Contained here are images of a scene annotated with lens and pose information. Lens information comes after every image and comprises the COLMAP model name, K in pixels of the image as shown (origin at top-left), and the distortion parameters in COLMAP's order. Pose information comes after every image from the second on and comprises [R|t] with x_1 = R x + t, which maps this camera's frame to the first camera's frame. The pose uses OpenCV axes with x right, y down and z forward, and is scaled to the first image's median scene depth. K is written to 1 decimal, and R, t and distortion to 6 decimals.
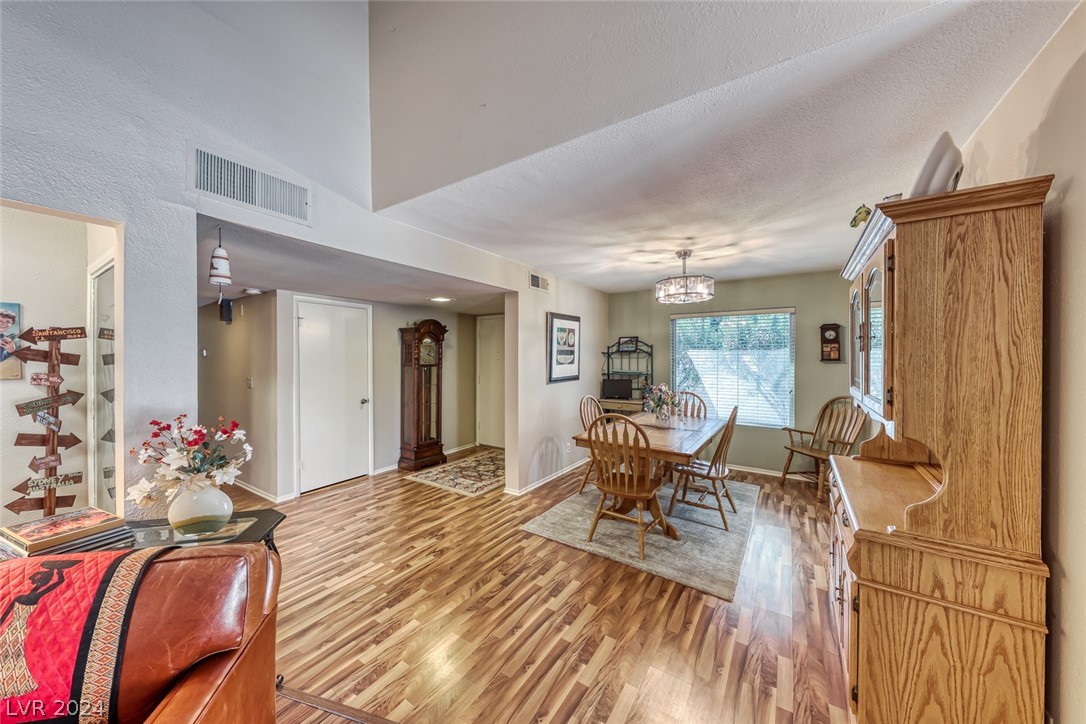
lens RADIAL K [[375.5, 0, 543.8], [0, 375.5, 358.1], [0, 0, 1]] dist [0.010458, -0.004198]
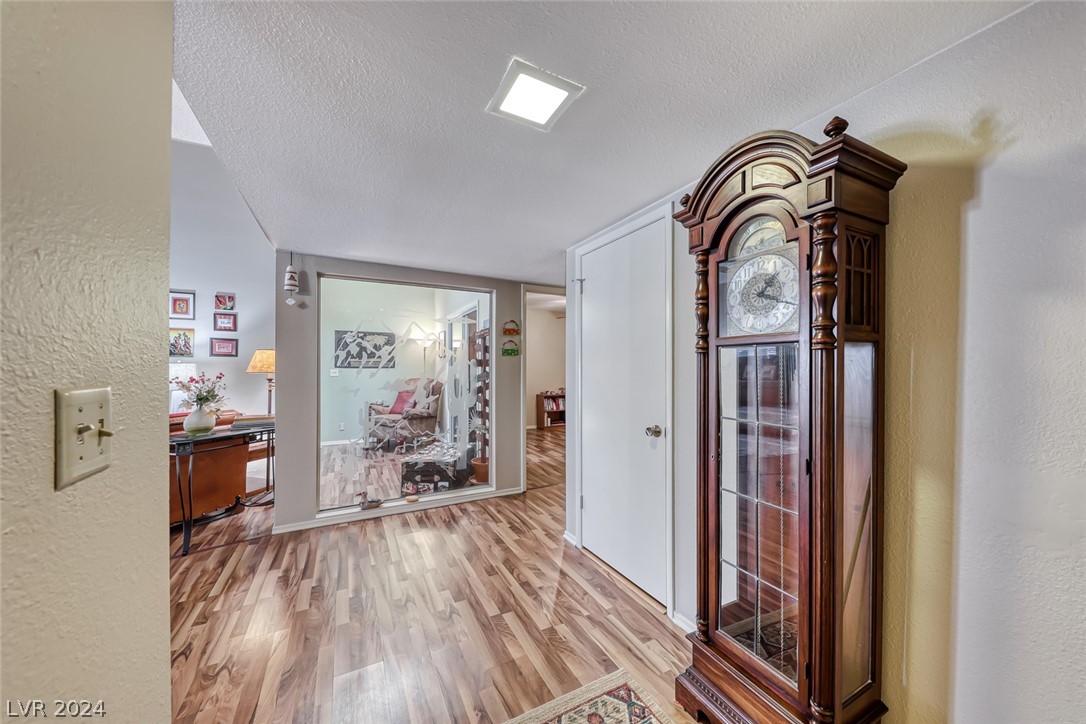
lens RADIAL K [[375.5, 0, 543.5], [0, 375.5, 367.3], [0, 0, 1]] dist [0.010458, -0.004198]
pose [[-0.490002, 0.000452, -0.871721, -0.033562], [-0.001160, 0.999999, 0.001171, 0.040065], [0.871720, 0.001585, -0.490001, 1.098389]]
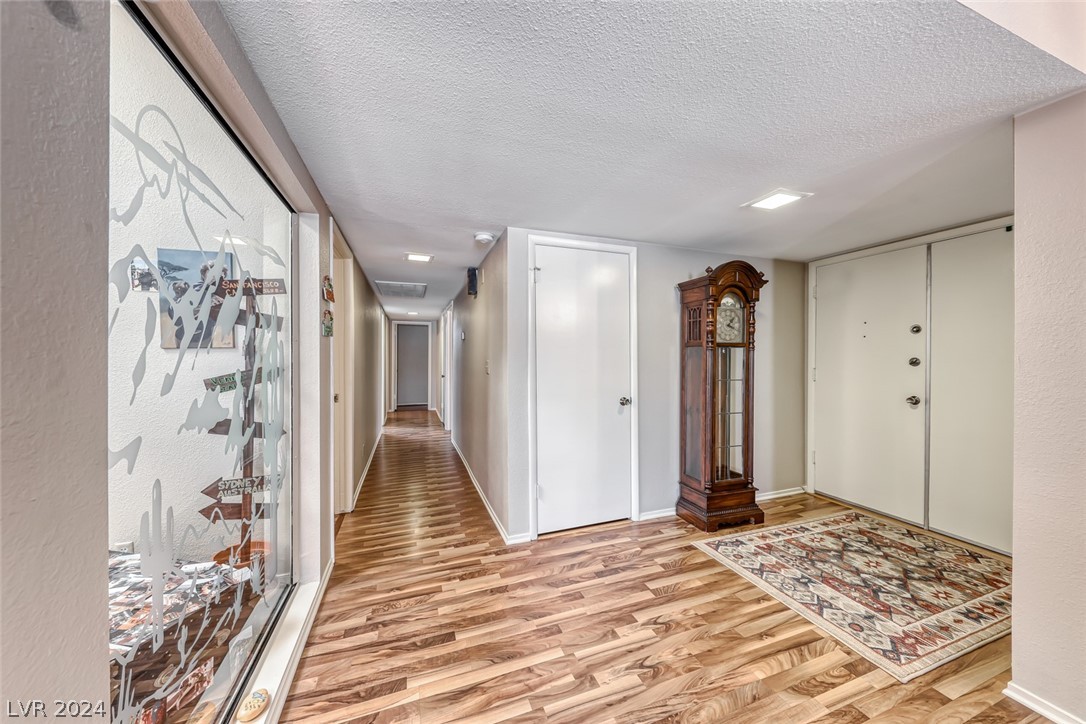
lens RADIAL K [[375.5, 0, 539.0], [0, 375.5, 359.5], [0, 0, 1]] dist [0.010458, -0.004198]
pose [[0.797140, 0.003917, -0.603781, -0.214482], [0.000632, 0.999973, 0.007321, 0.040709], [0.603794, -0.006218, 0.797116, 0.416792]]
